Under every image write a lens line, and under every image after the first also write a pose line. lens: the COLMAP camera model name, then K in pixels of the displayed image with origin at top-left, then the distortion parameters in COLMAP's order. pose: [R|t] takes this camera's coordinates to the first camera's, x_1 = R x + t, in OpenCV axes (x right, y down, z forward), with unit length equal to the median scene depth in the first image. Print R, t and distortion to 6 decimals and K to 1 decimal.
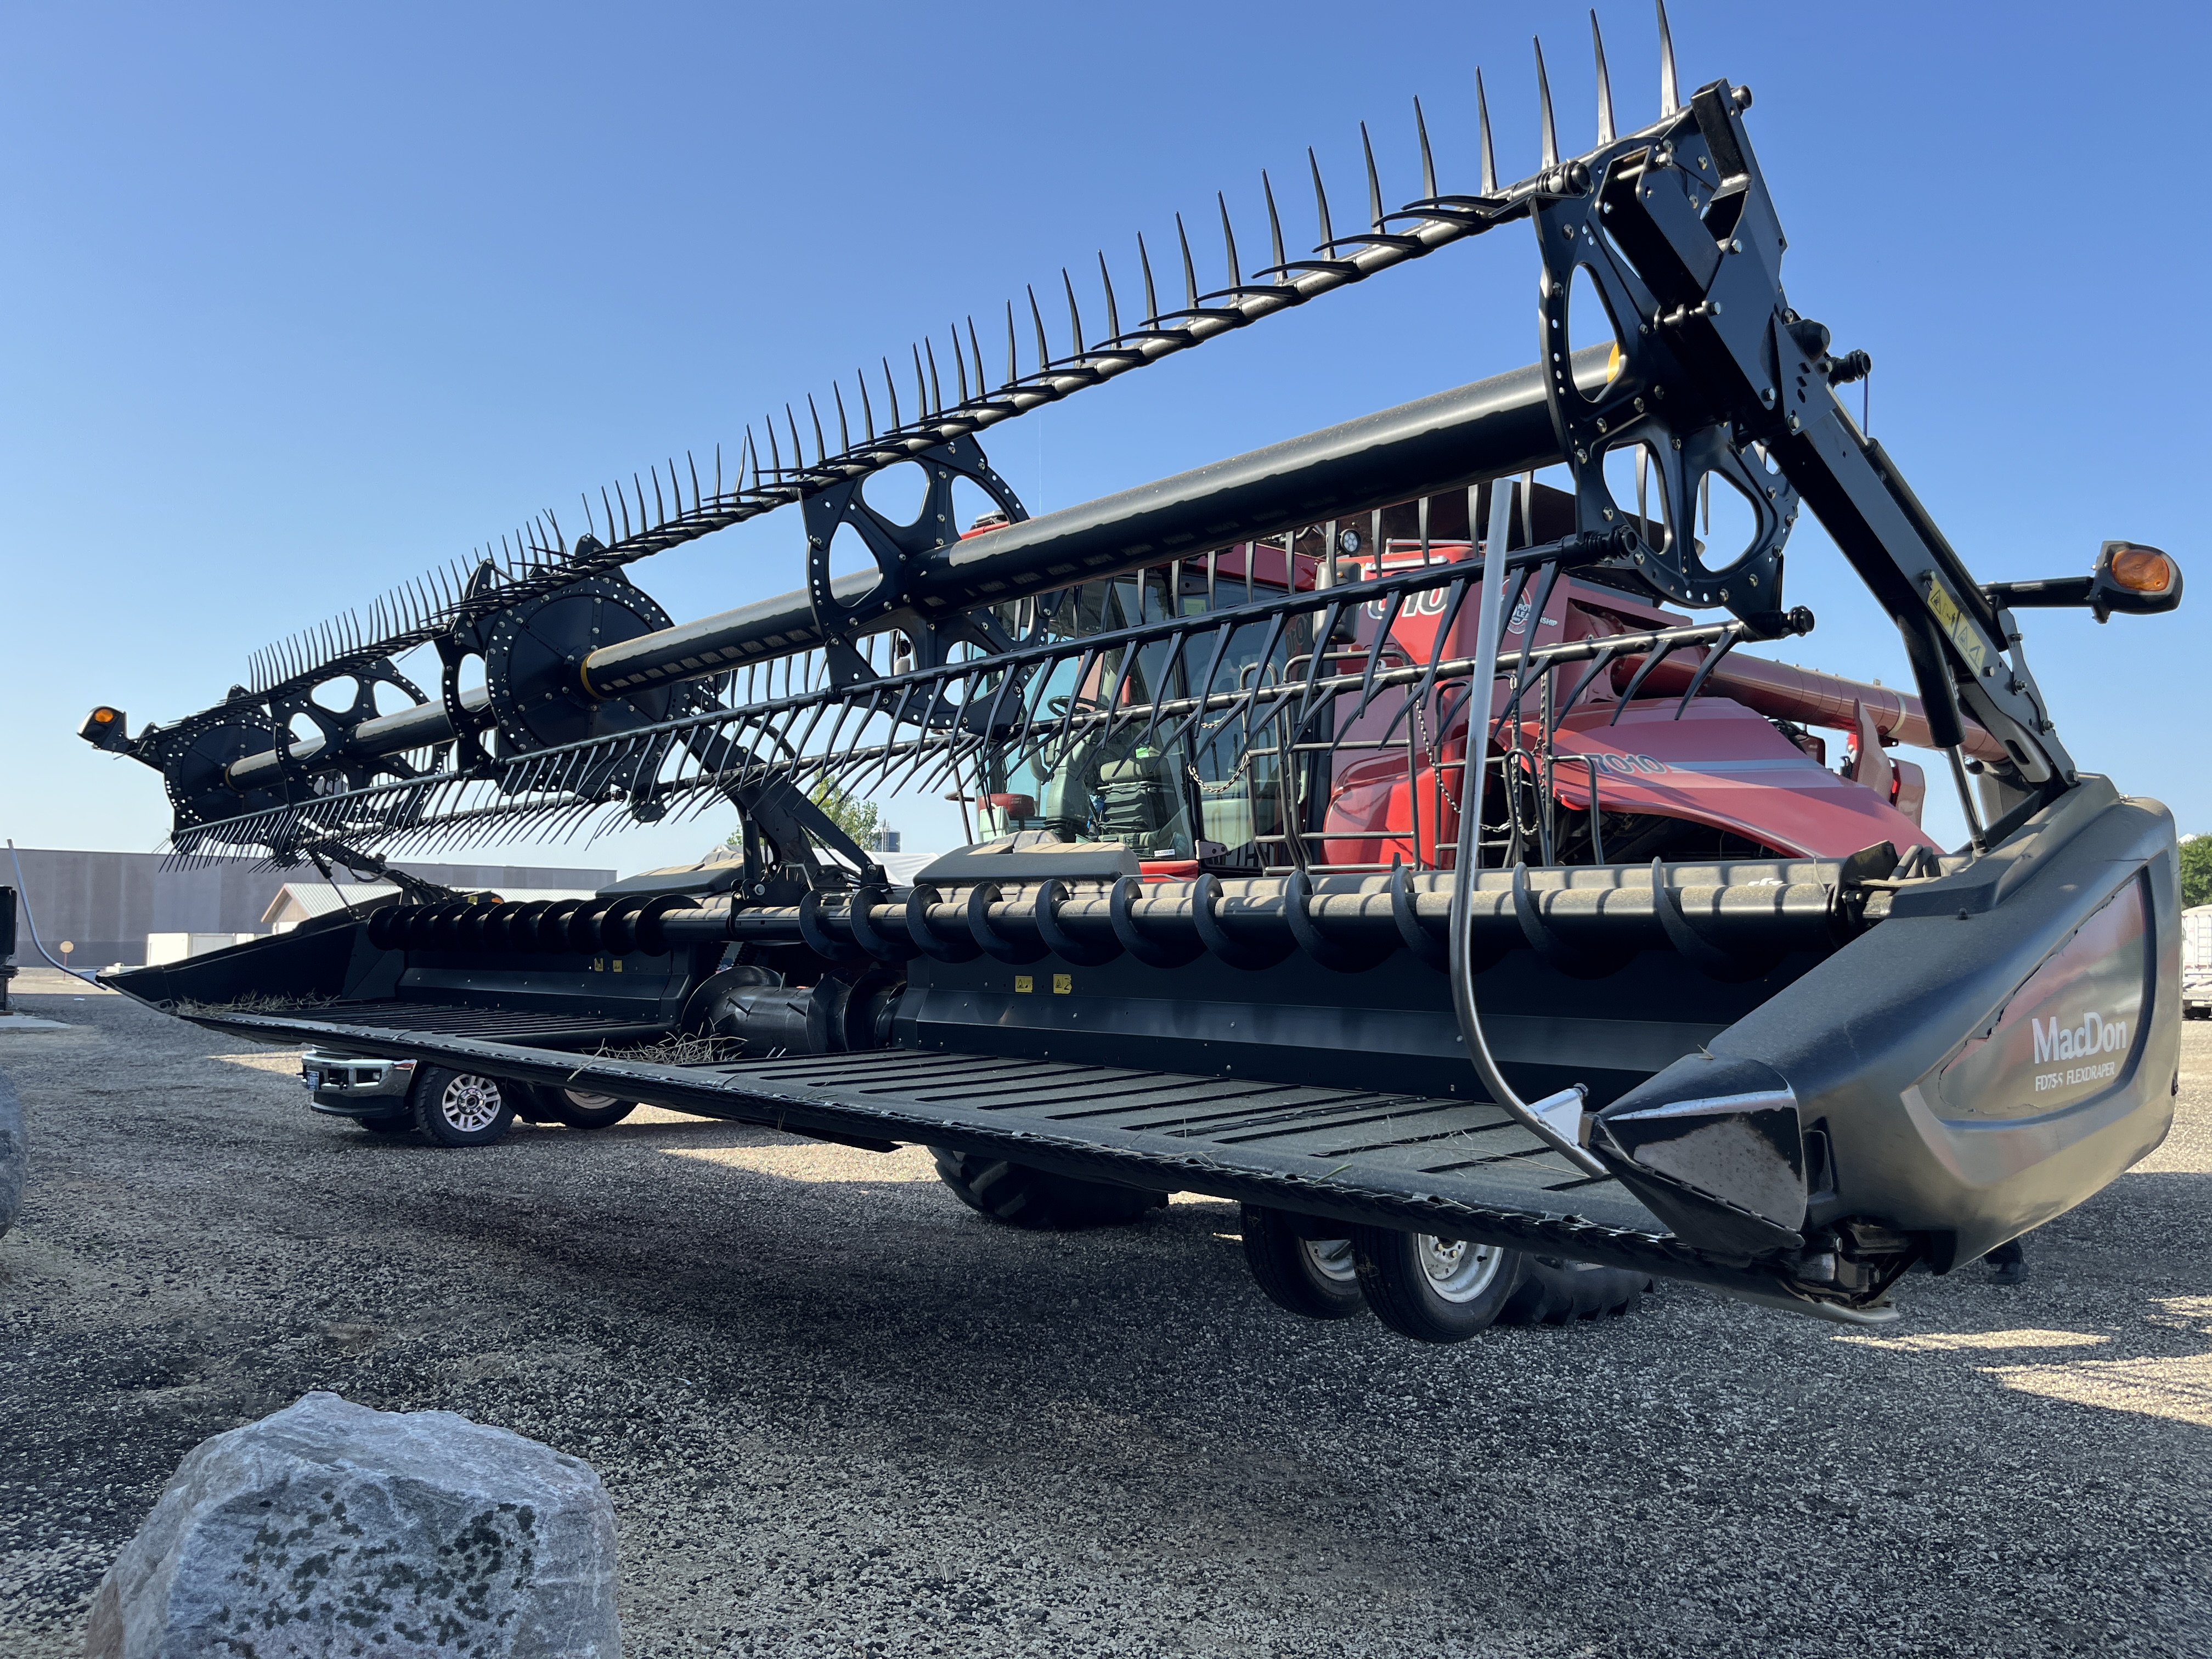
lens RADIAL K [[1628.0, 0, 1106.0], [0, 1628.0, 829.5], [0, 0, 1]] dist [0.006692, 0.003572]
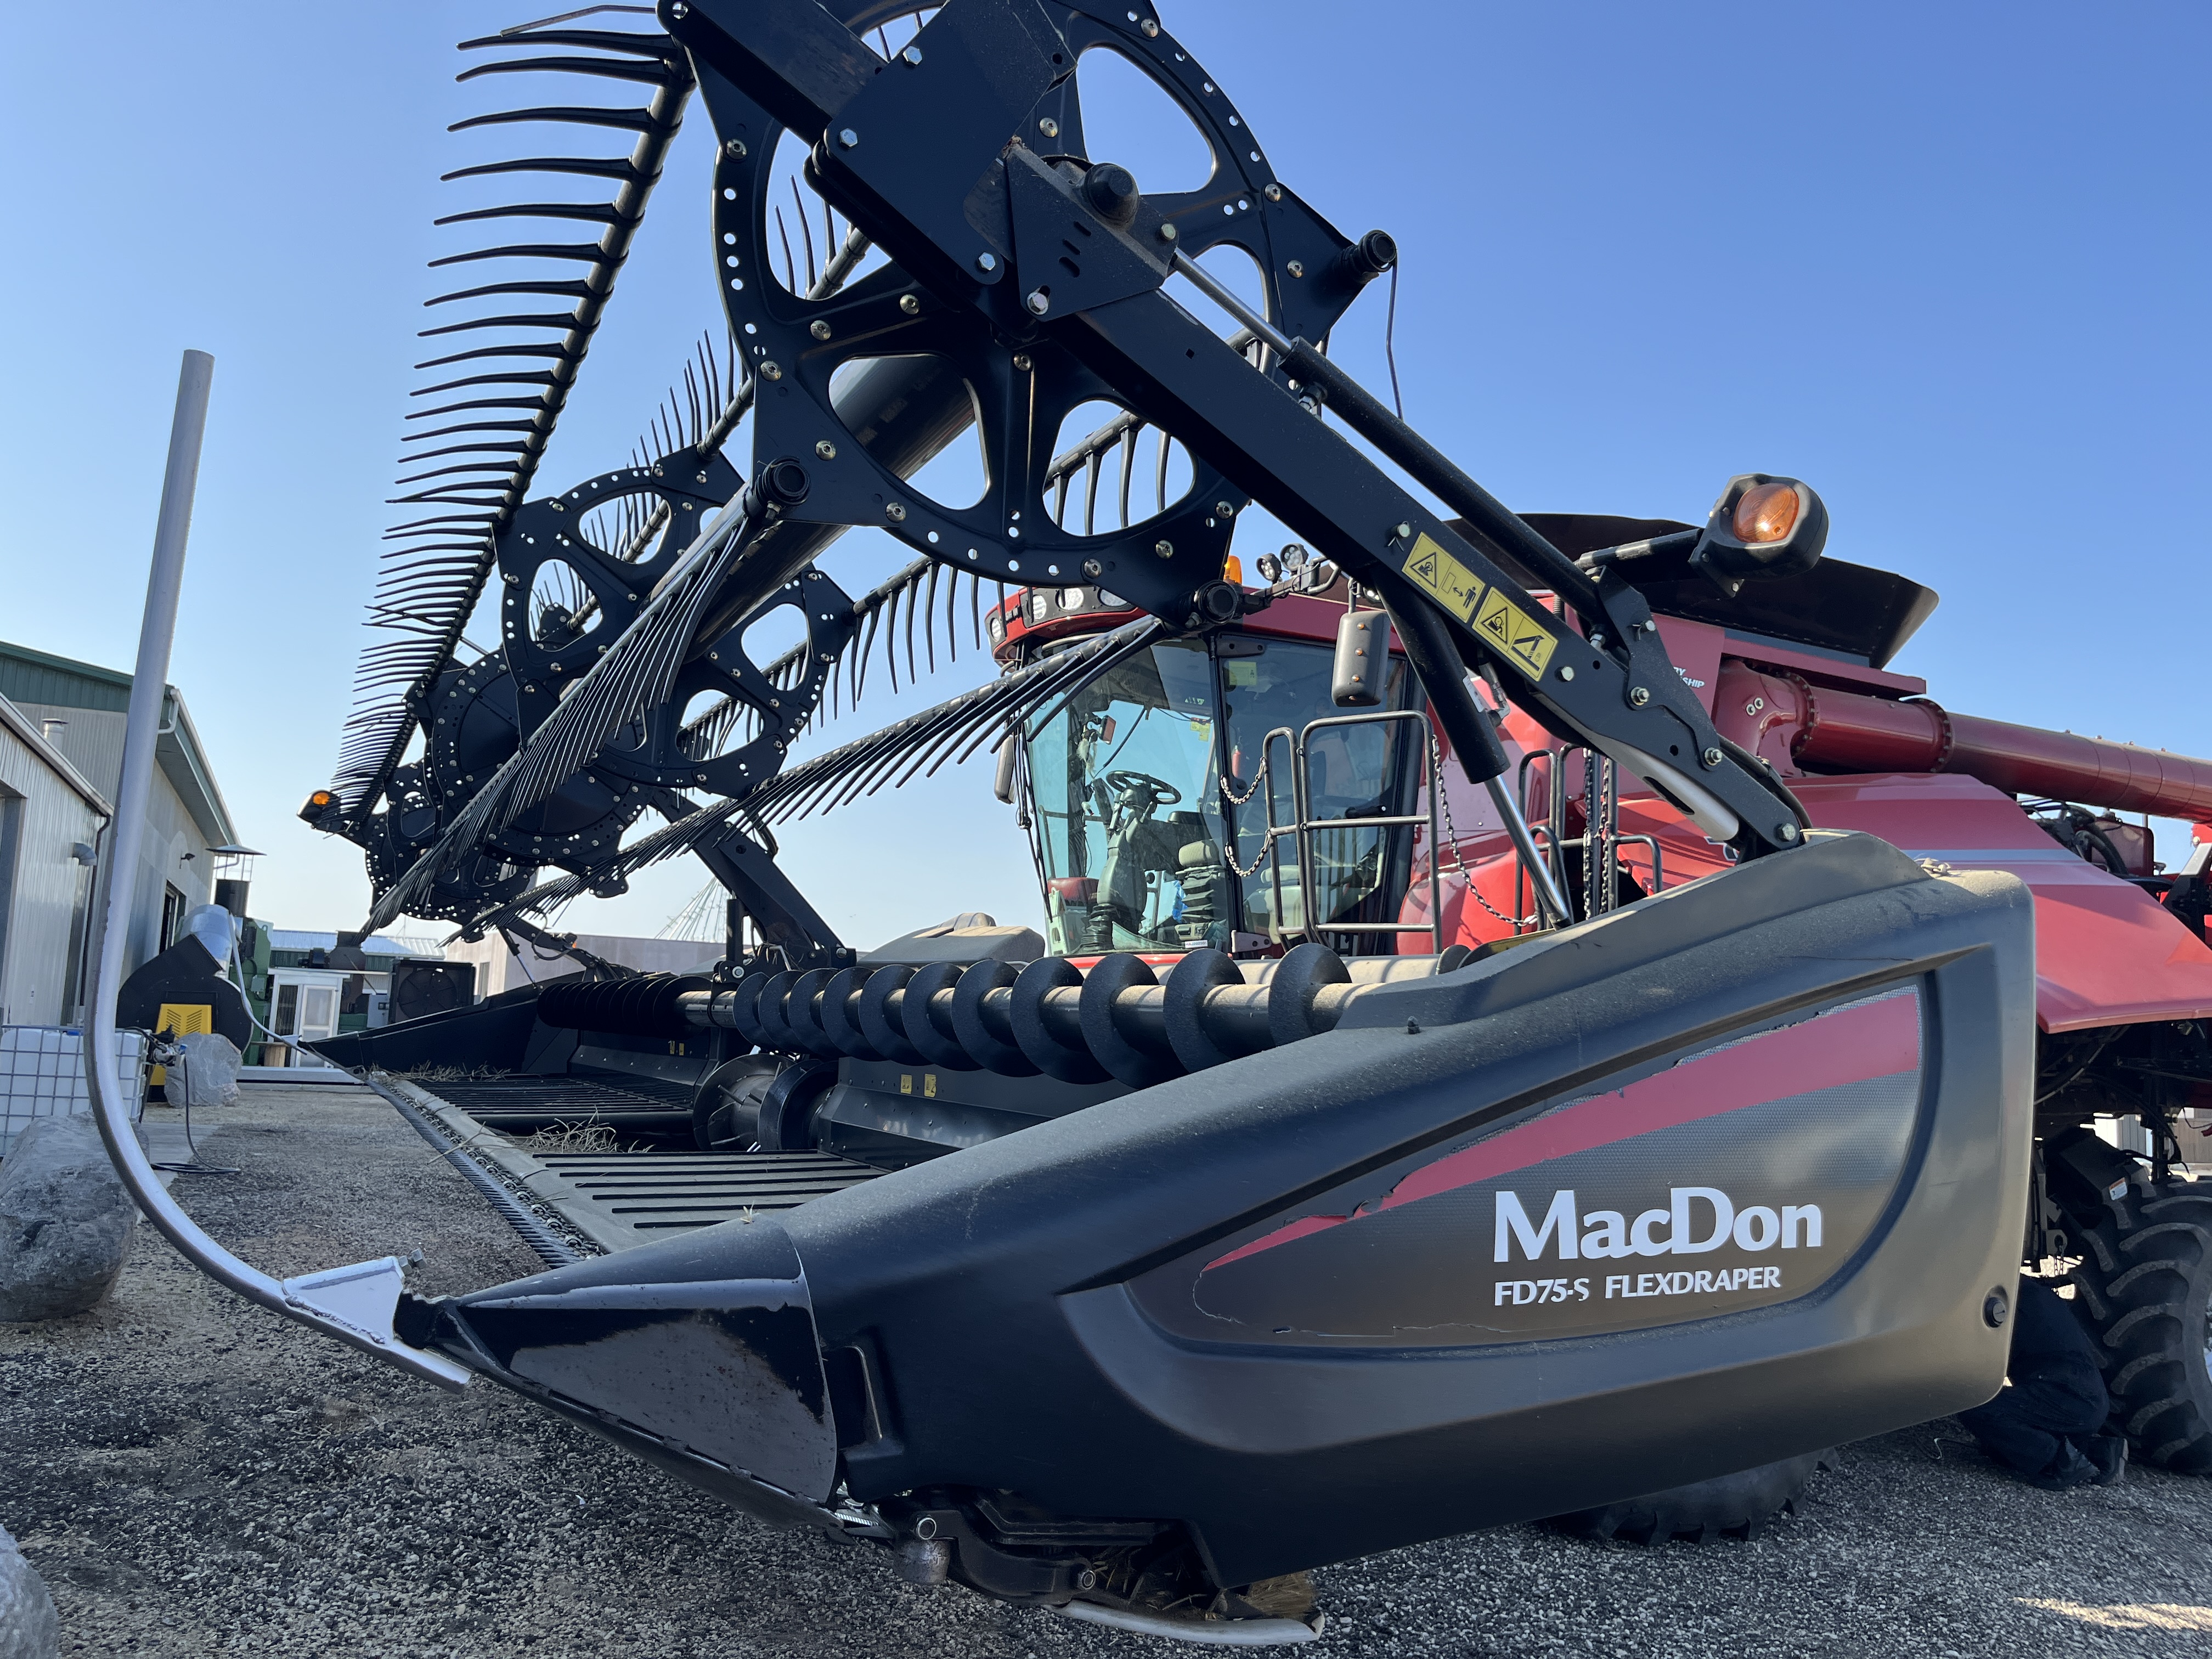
lens RADIAL K [[1617.9, 0, 1106.0], [0, 1617.9, 829.5], [0, 0, 1]] dist [0.100414, -0.135757]
pose [[0.965968, 0.004818, -0.258617, 0.238523], [-0.020771, 0.998042, -0.058992, 0.005666], [0.257827, 0.062356, 0.964177, 0.132125]]
